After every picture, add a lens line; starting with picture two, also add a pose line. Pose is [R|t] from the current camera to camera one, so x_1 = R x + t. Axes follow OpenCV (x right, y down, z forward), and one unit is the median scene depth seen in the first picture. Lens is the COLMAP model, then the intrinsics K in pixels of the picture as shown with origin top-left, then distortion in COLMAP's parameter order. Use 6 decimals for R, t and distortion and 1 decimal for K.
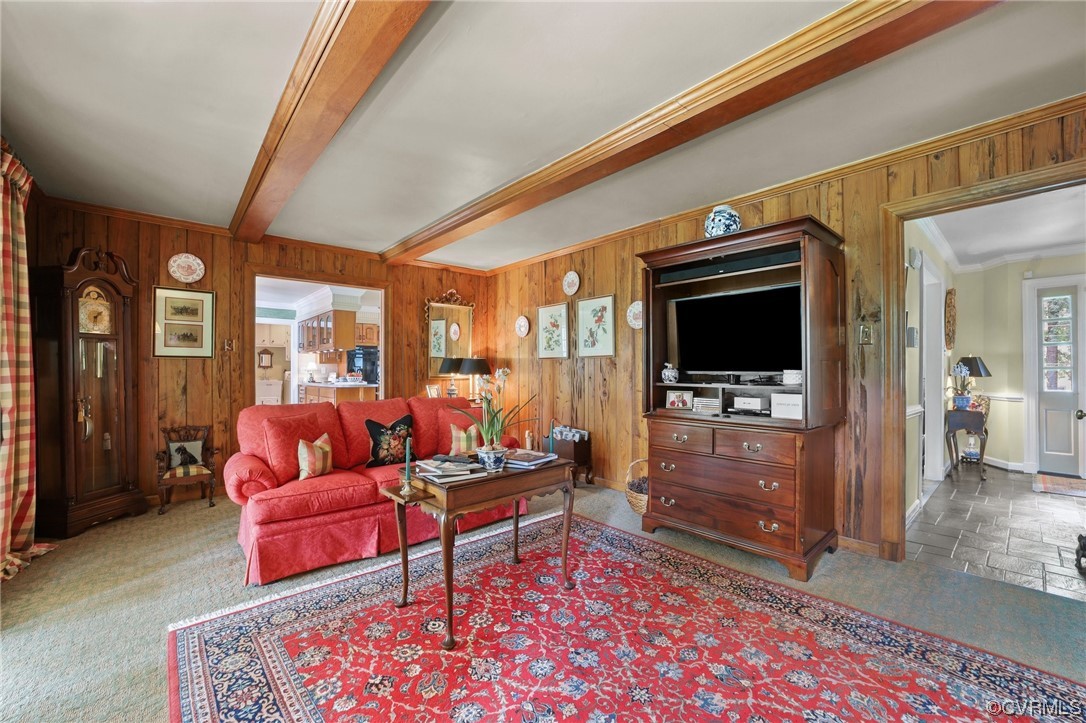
lens RADIAL K [[436.8, 0, 543.0], [0, 436.8, 361.5], [0, 0, 1]] dist [-0.035886, 0.000073]
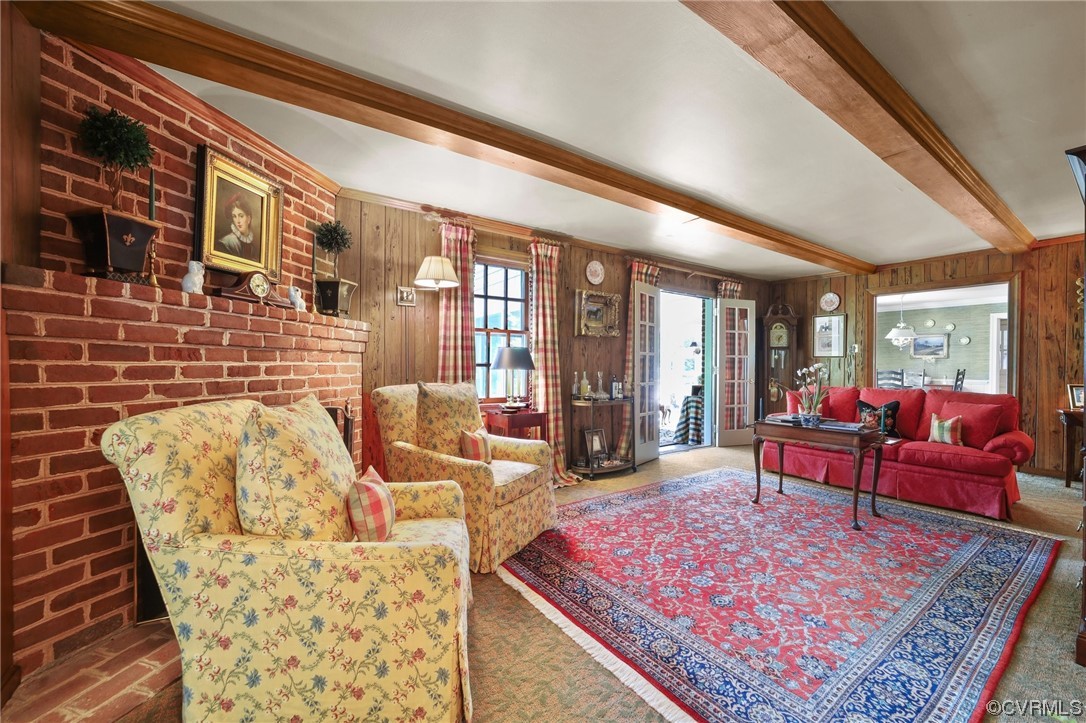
lens RADIAL K [[423.4, 0, 544.6], [0, 423.4, 370.7], [0, 0, 1]] dist [-0.035274, 0.007297]
pose [[-0.130052, 0.014136, -0.991406, 0.884232], [0.014265, 0.999822, 0.012385, 0.005357], [0.991405, -0.012532, -0.130230, 0.137076]]
